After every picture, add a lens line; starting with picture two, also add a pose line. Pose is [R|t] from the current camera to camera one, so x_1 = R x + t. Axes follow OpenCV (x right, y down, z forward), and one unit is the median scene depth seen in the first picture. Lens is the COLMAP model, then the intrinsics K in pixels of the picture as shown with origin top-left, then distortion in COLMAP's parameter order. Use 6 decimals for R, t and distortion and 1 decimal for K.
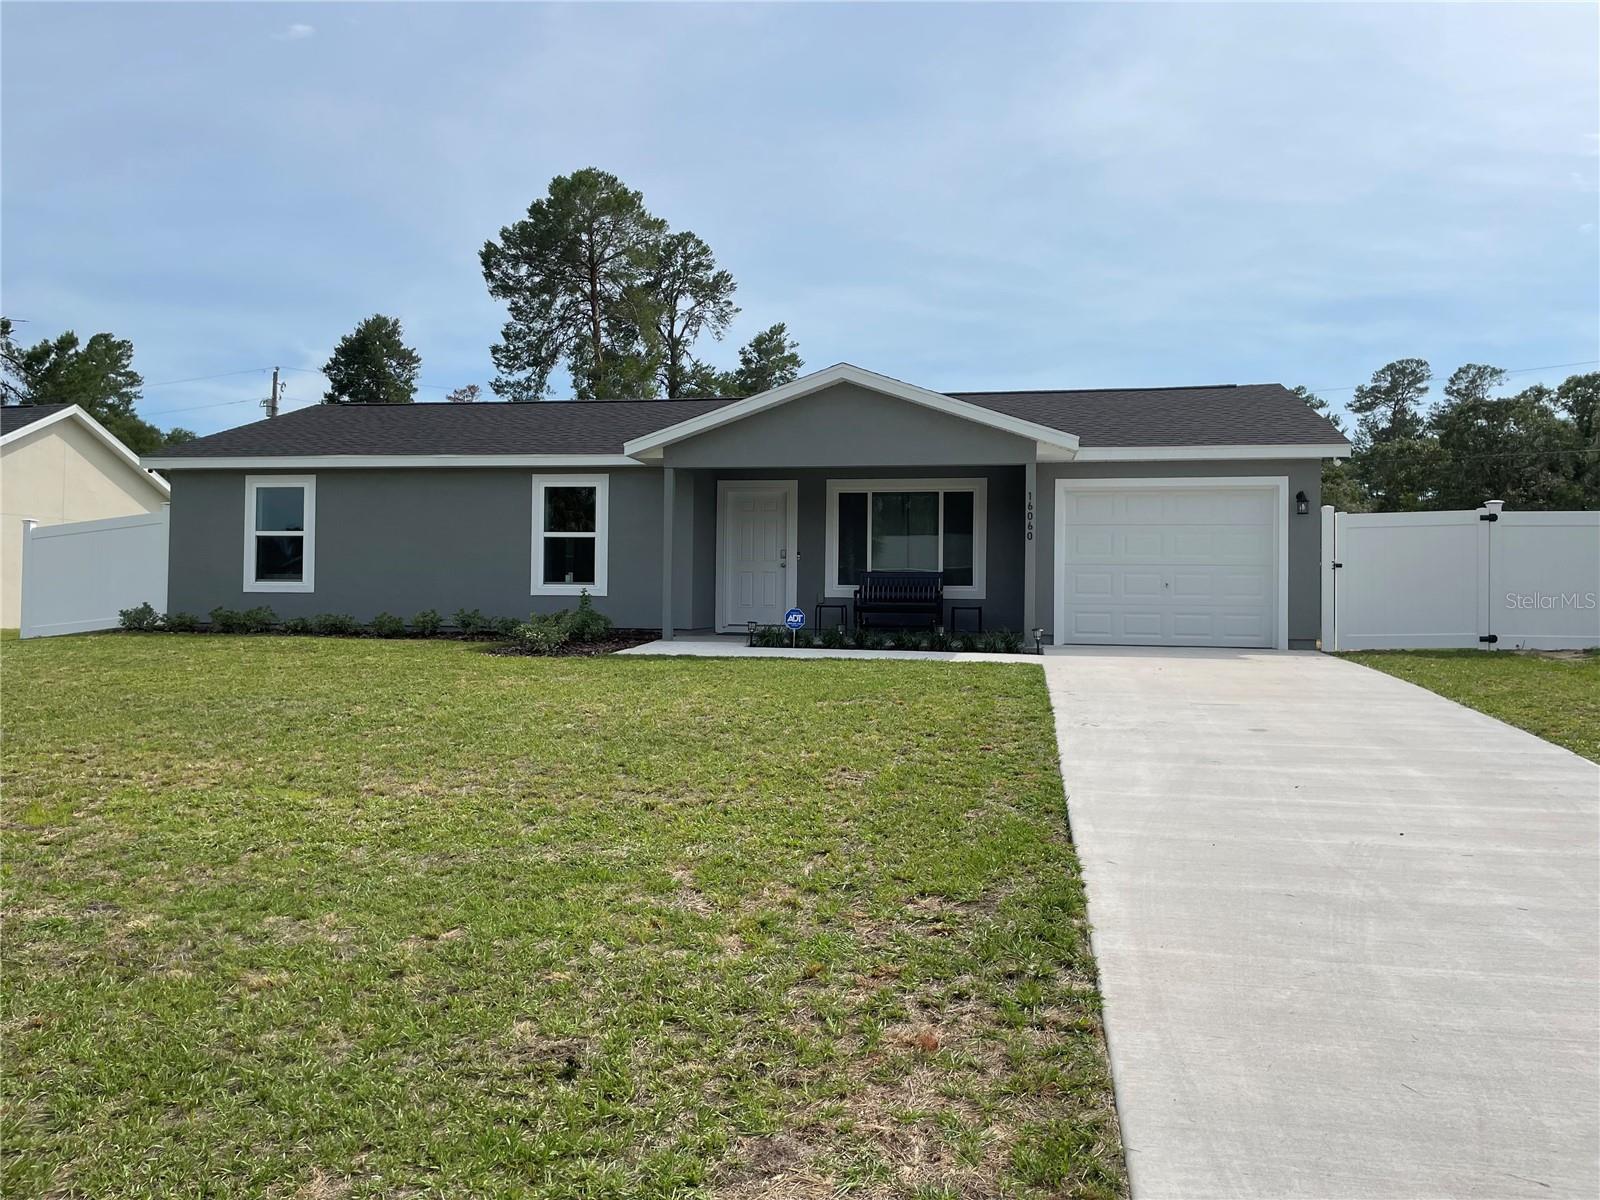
lens RADIAL K [[1208.5, 0, 800.0], [0, 1208.5, 600.0], [0, 0, 1]] dist [0.078566, -0.106323]
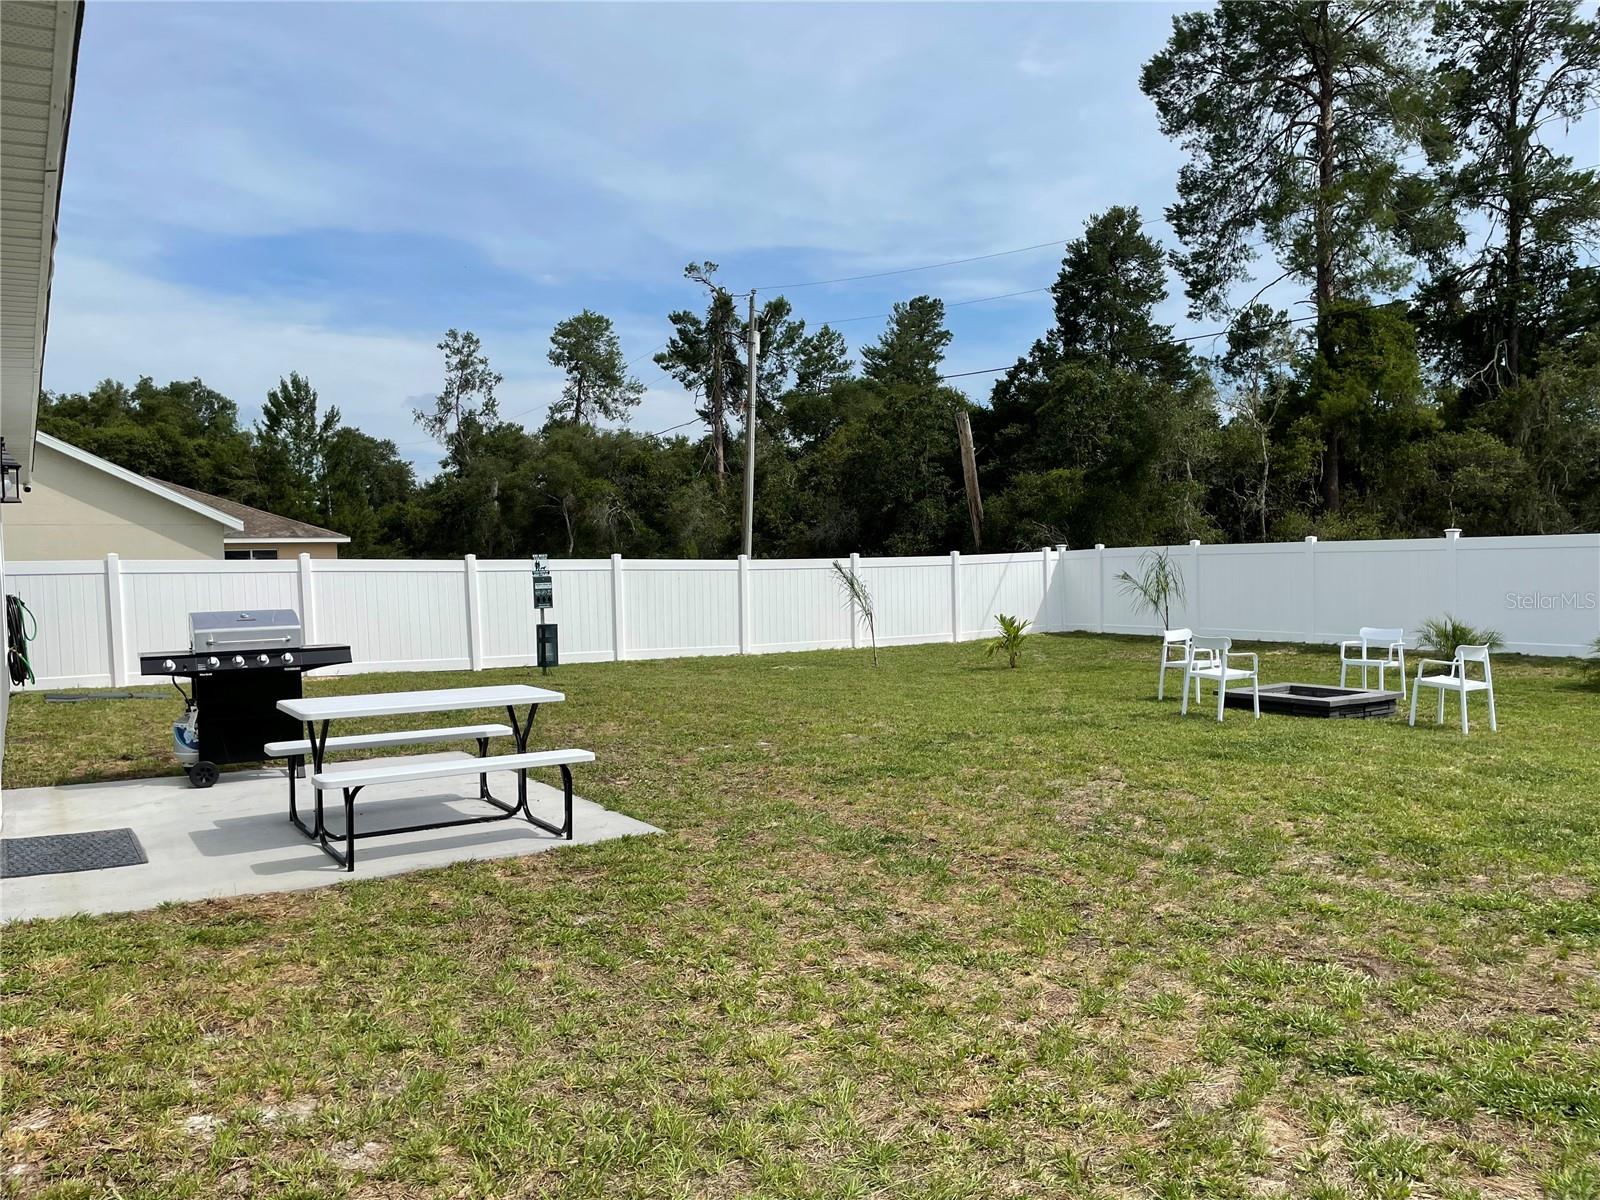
lens RADIAL K [[1208.5, 0, 800.0], [0, 1208.5, 600.0], [0, 0, 1]] dist [0.078566, -0.106323]
pose [[0.690620, 0.003932, -0.723207, 0.088634], [0.032123, 0.998832, 0.036107, -0.013329], [0.722504, -0.048168, 0.689687, 0.292437]]
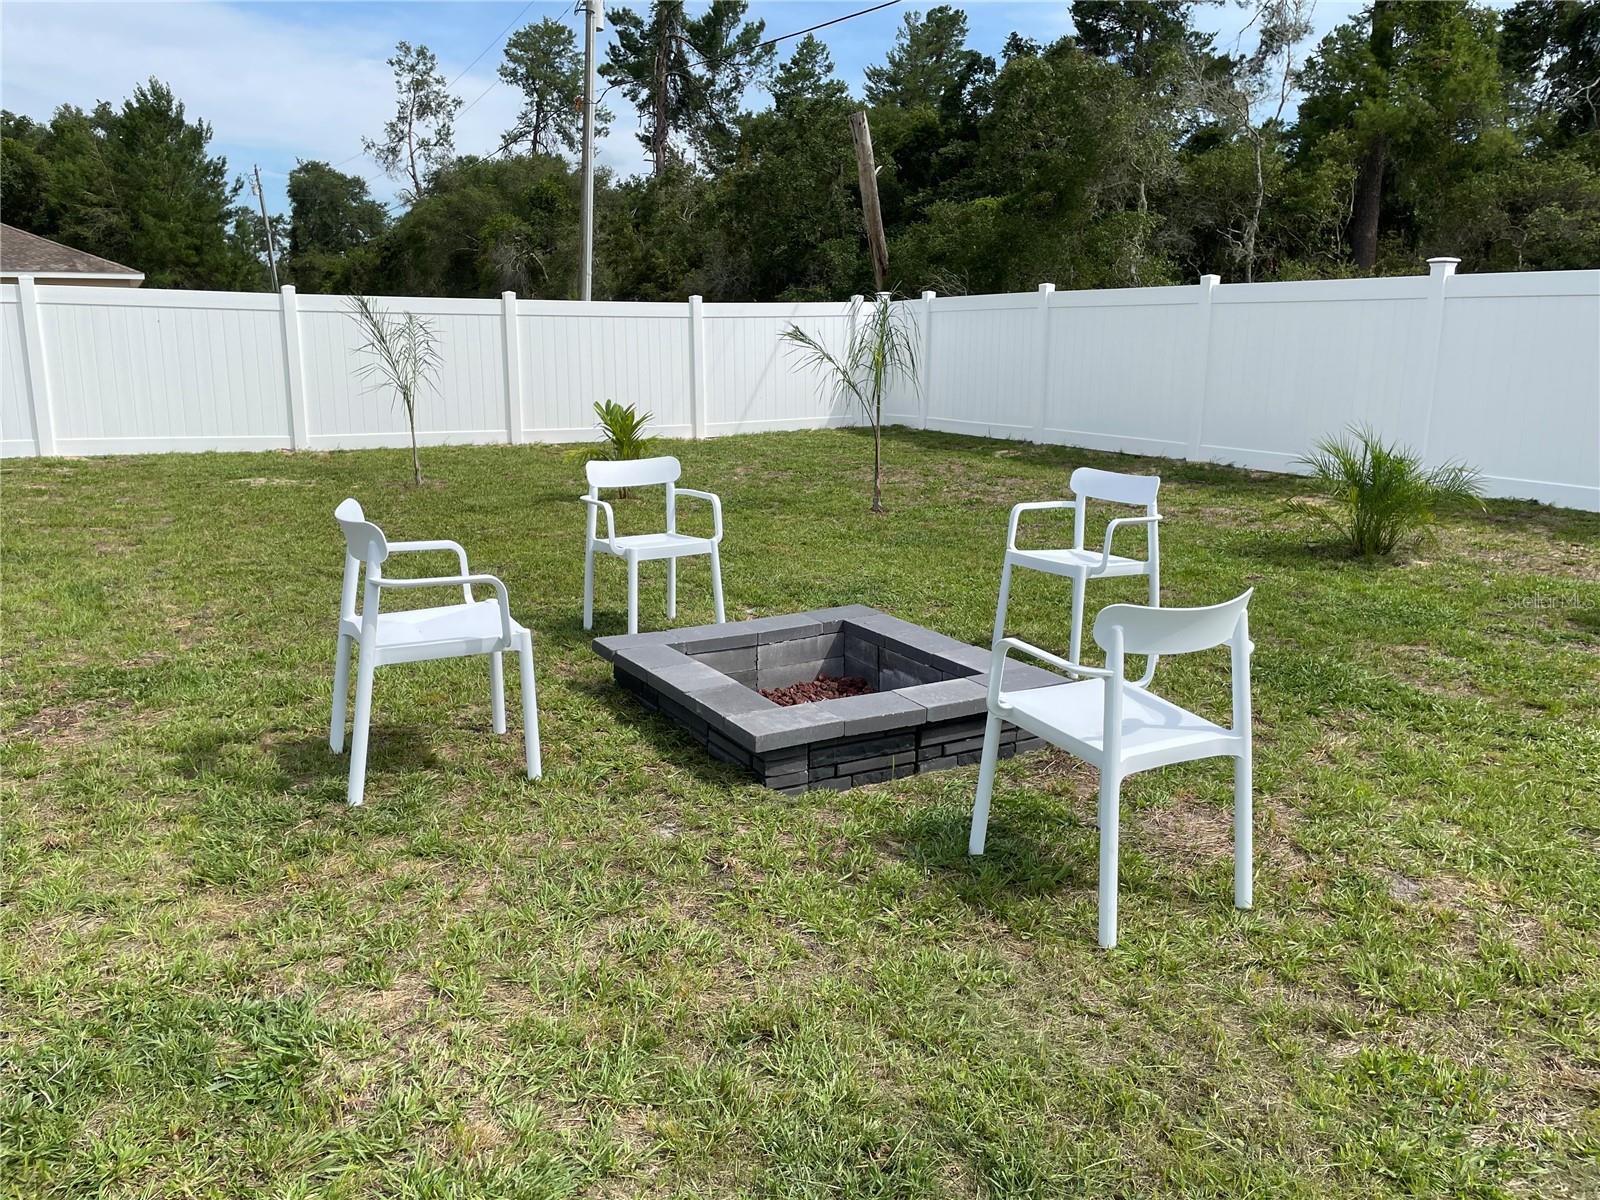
lens RADIAL K [[1202.7, 0, 805.9], [0, 1202.7, 588.3], [0, 0, 1]] dist [0.084689, -0.115615]
pose [[0.653578, 0.156100, -0.740587, 0.059994], [0.007575, 0.977102, 0.212638, -0.008569], [0.756821, -0.144586, 0.637430, 0.412009]]
